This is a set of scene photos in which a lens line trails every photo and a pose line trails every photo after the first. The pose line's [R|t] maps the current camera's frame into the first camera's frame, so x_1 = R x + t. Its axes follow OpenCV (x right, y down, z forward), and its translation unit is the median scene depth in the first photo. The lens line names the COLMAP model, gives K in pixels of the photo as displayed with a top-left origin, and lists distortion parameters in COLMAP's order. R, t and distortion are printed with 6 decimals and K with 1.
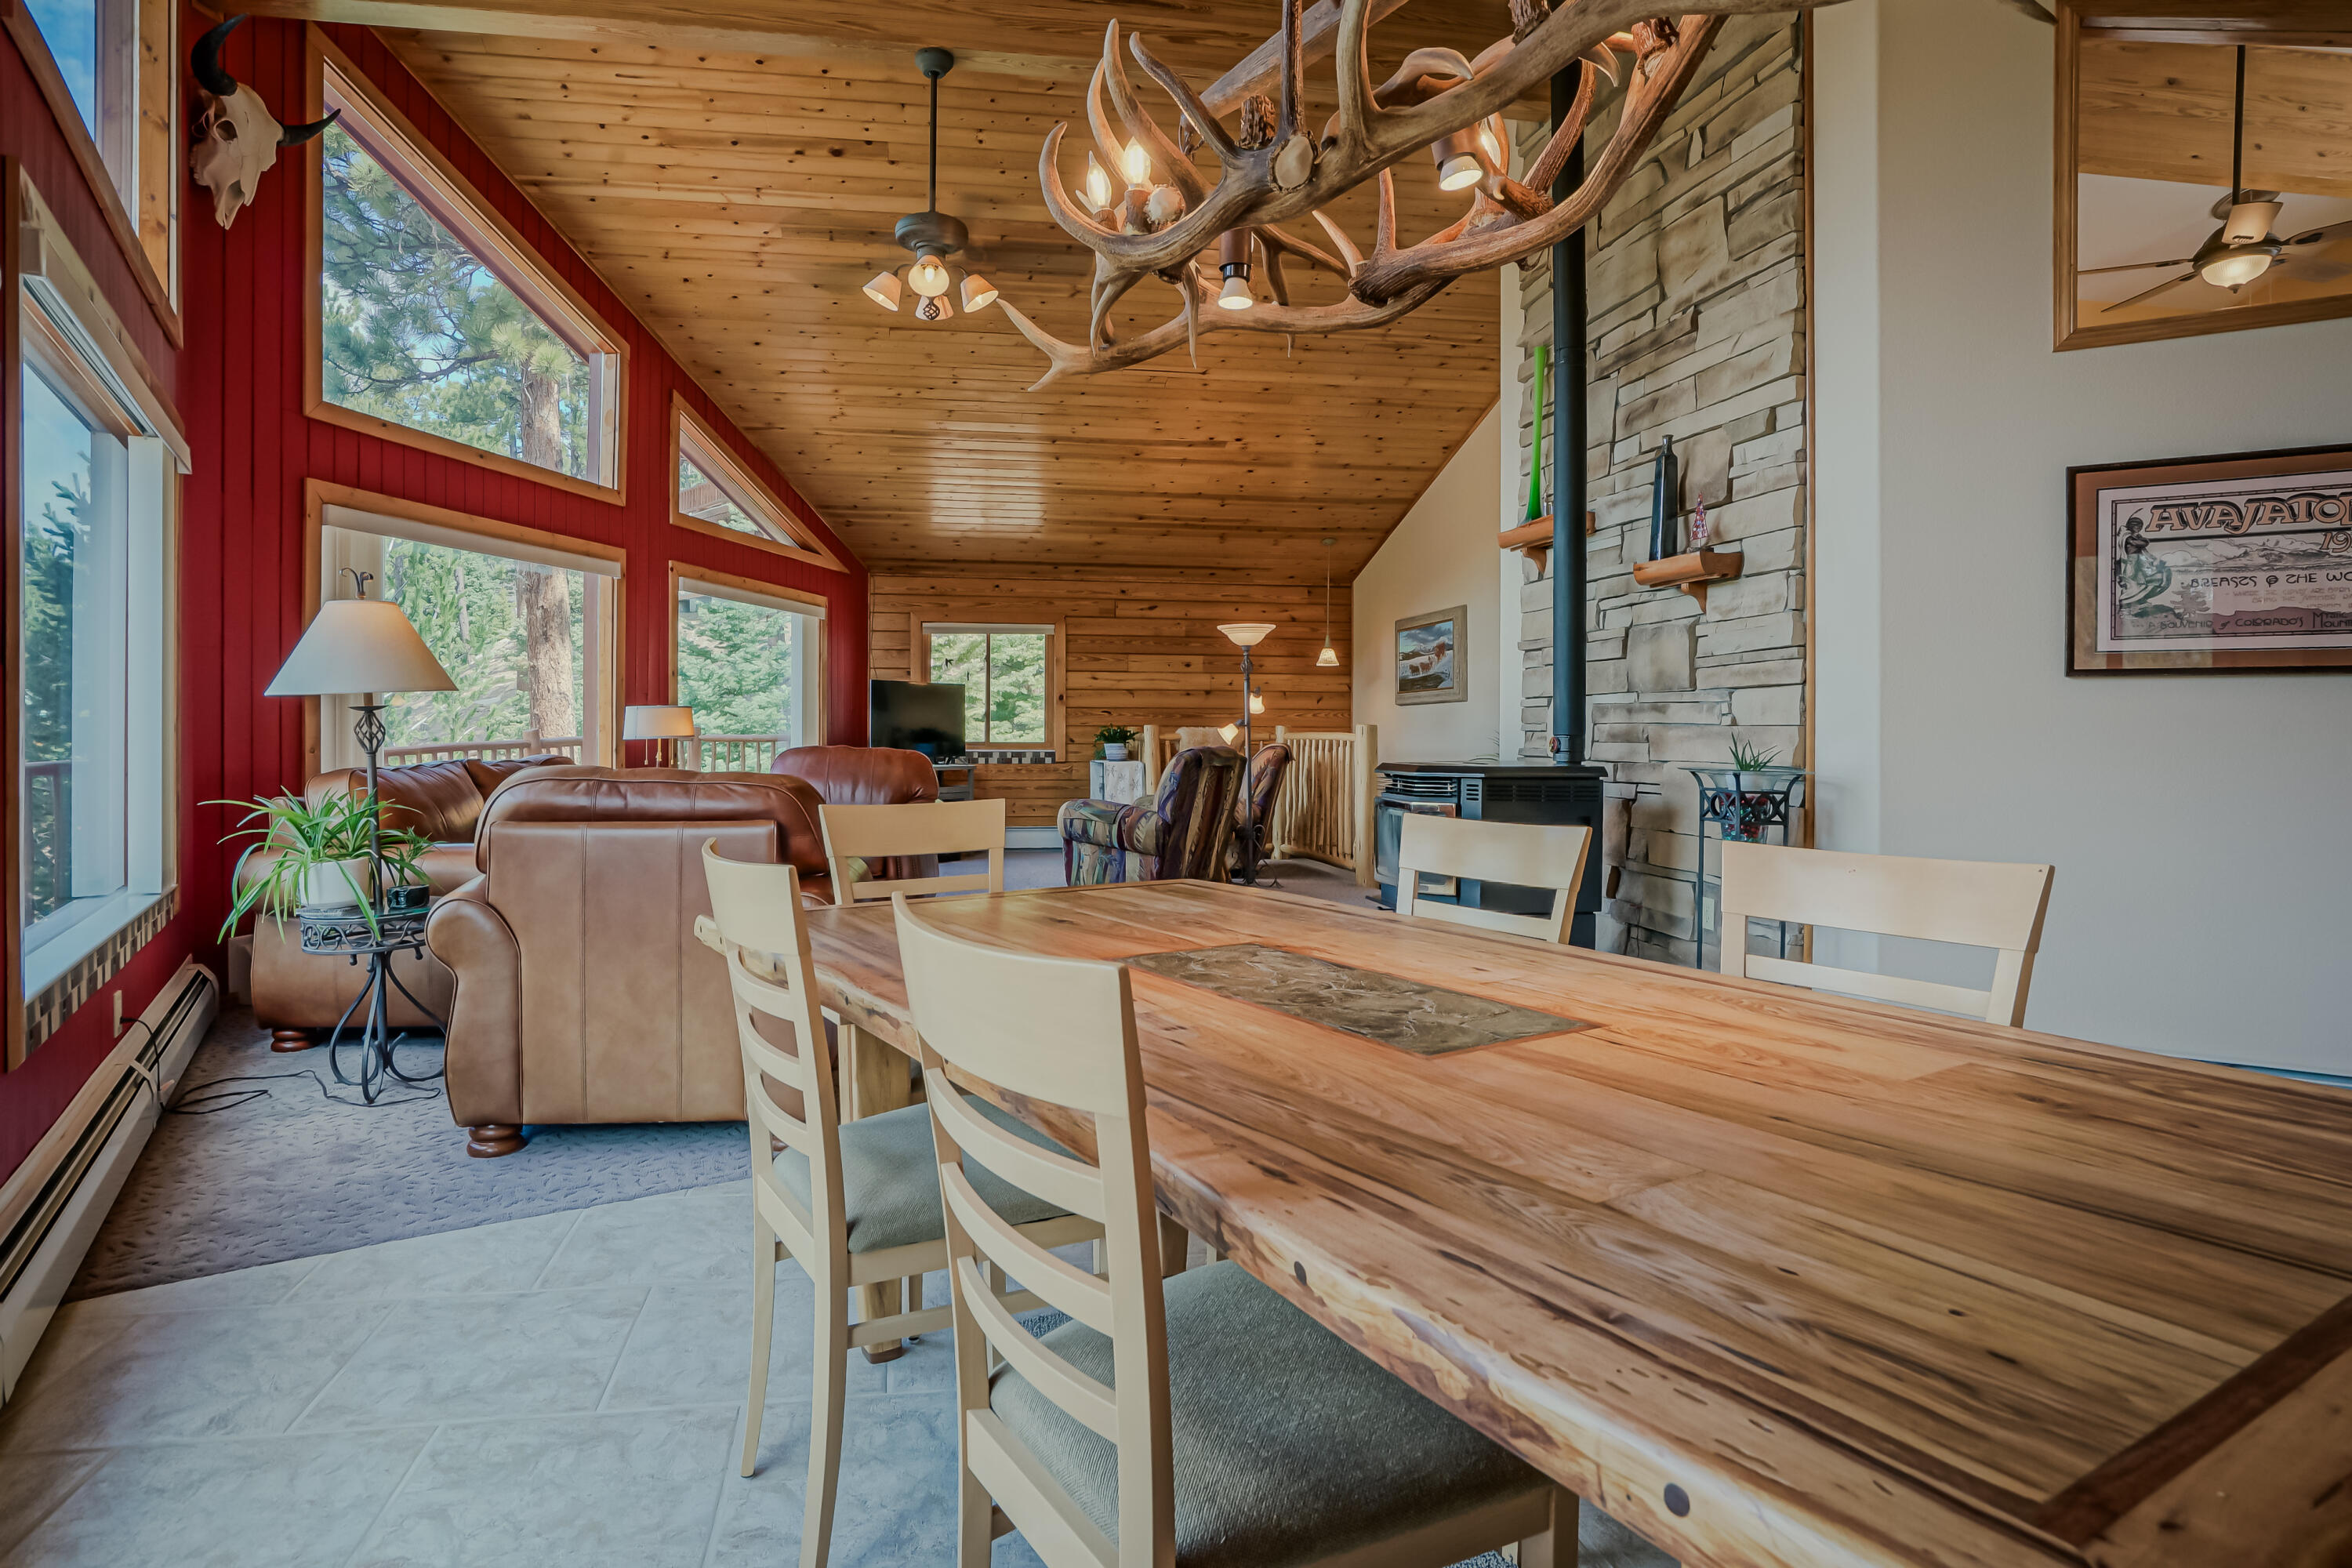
lens RADIAL K [[1234.4, 0, 1125.1], [0, 1234.4, 737.4], [0, 0, 1]] dist [-0.056974, 0.003484]
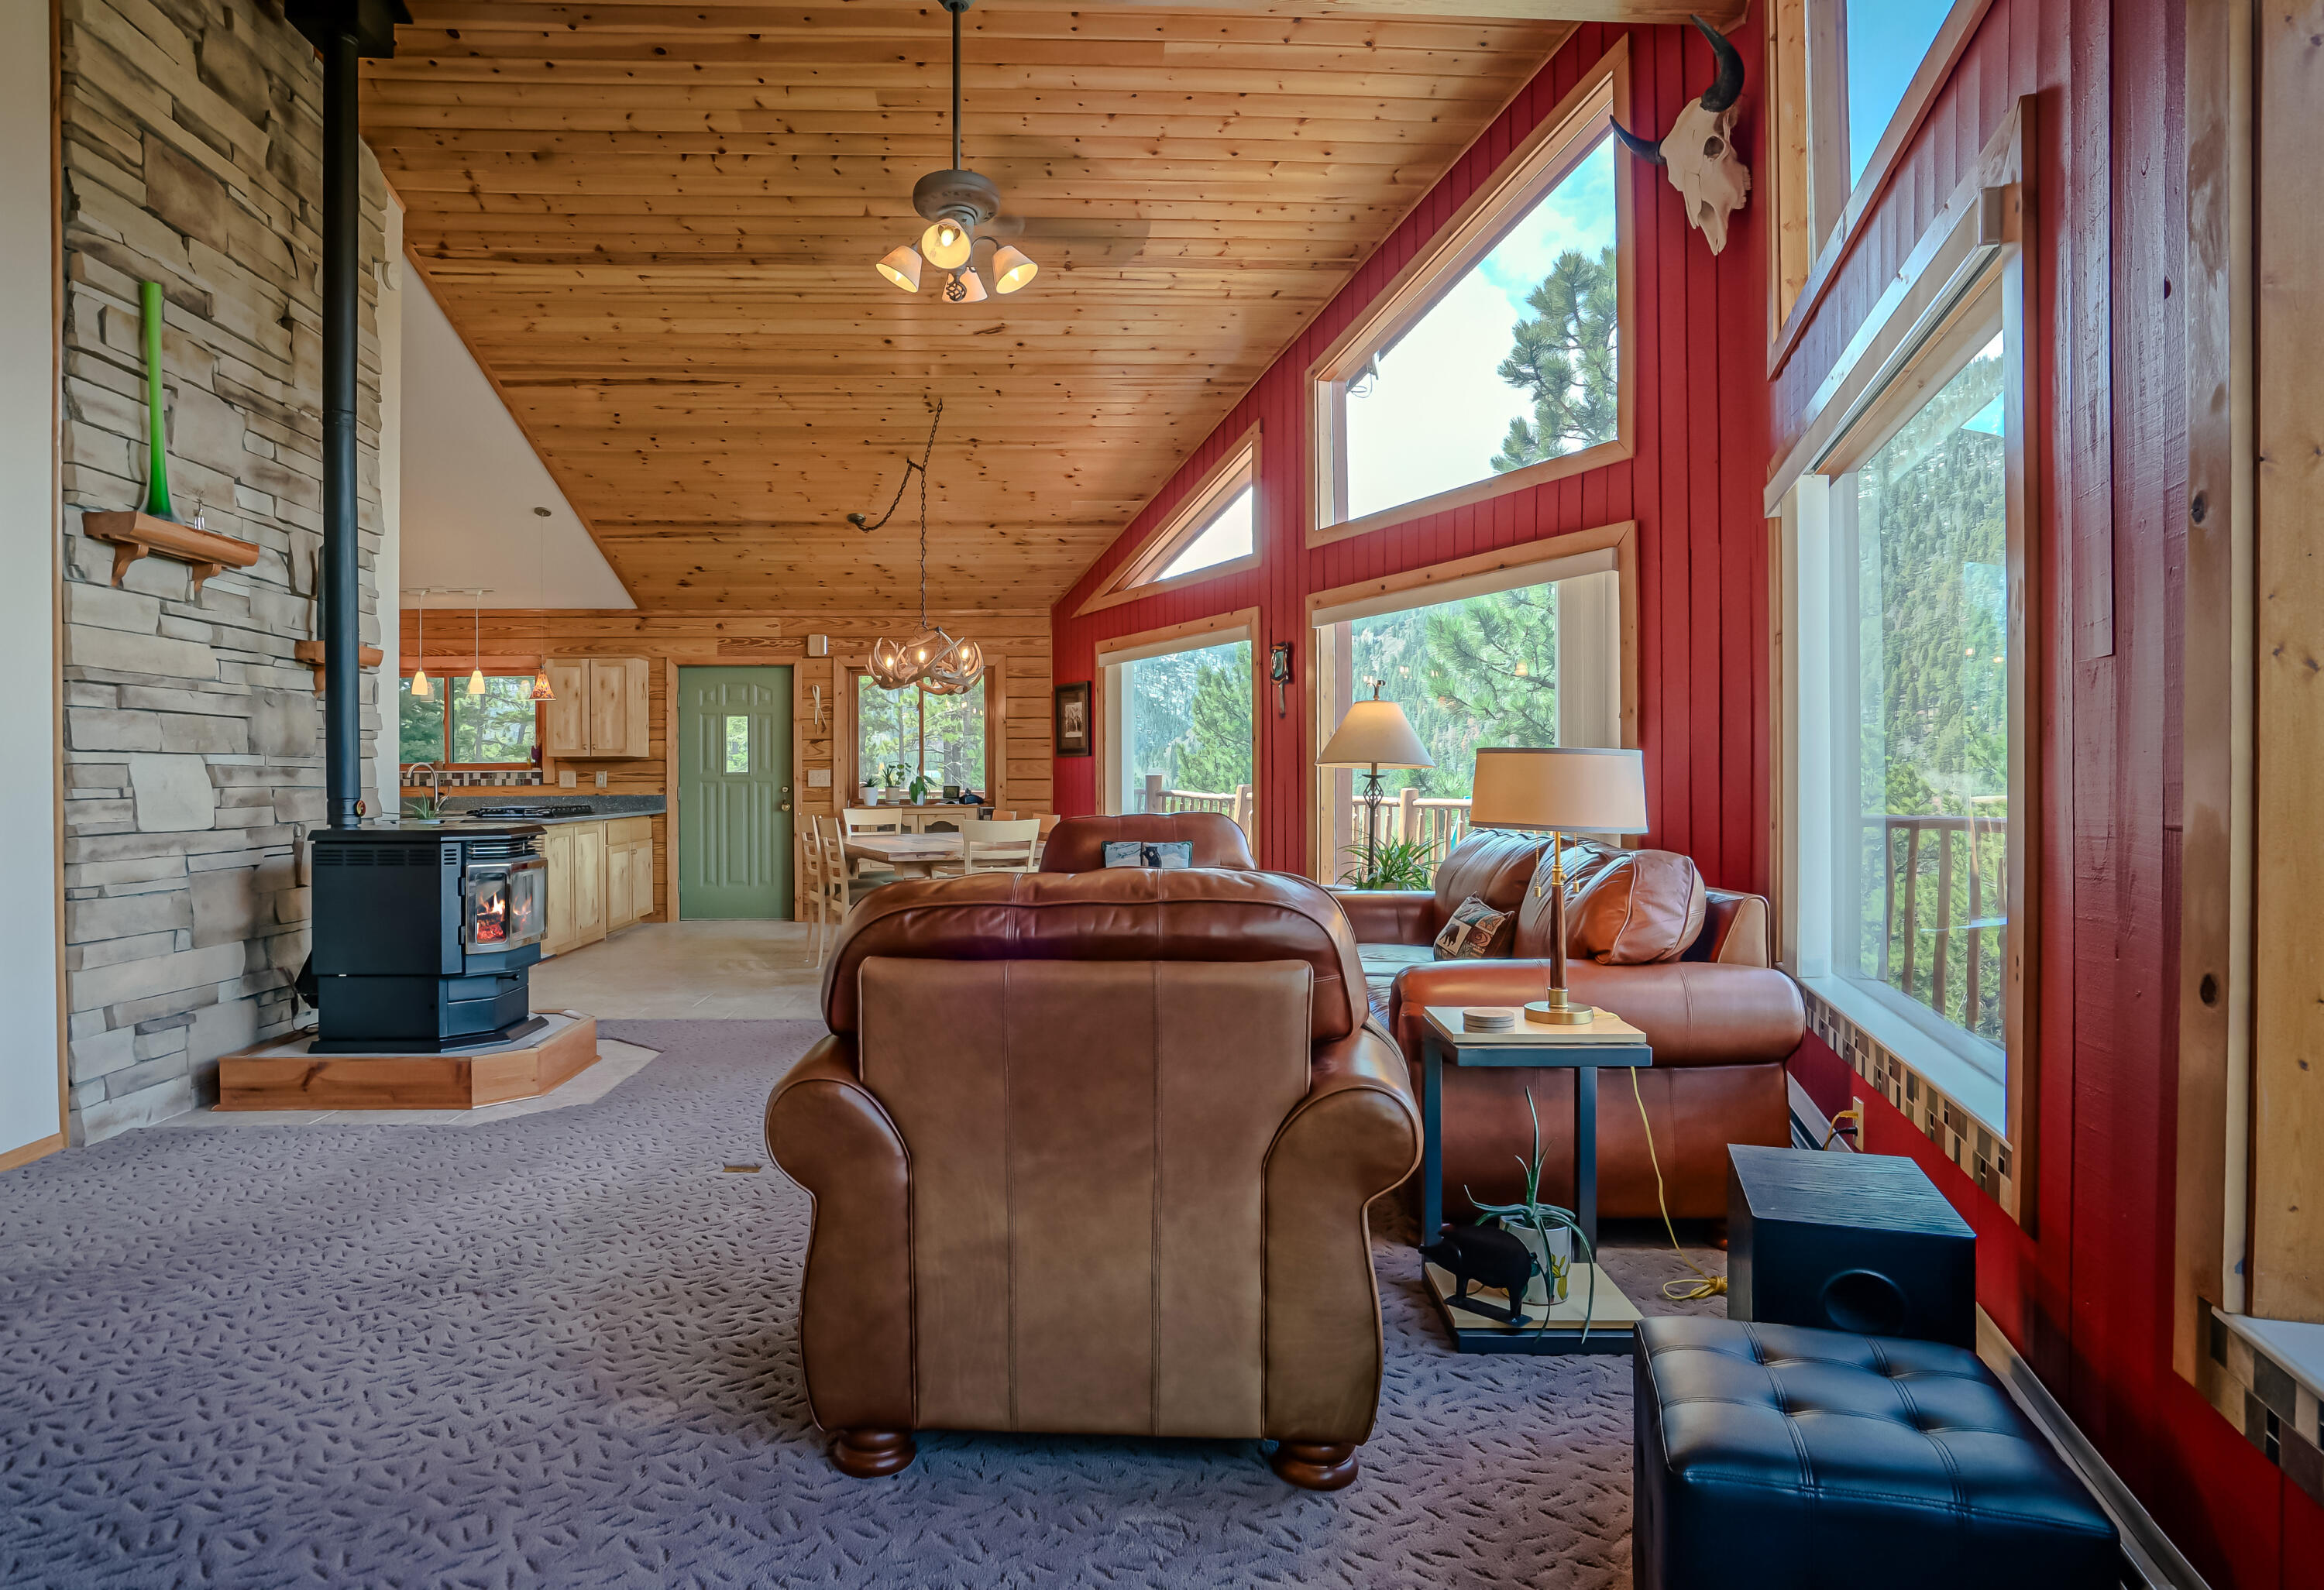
lens RADIAL K [[1269.7, 0, 1078.9], [0, 1269.7, 769.2], [0, 0, 1]] dist [-0.035525, 0.000722]
pose [[-0.989044, 0.002452, 0.147599, -0.192292], [0.002698, 0.999995, 0.001462, -0.012689], [-0.147595, 0.001844, -0.989046, 0.956301]]
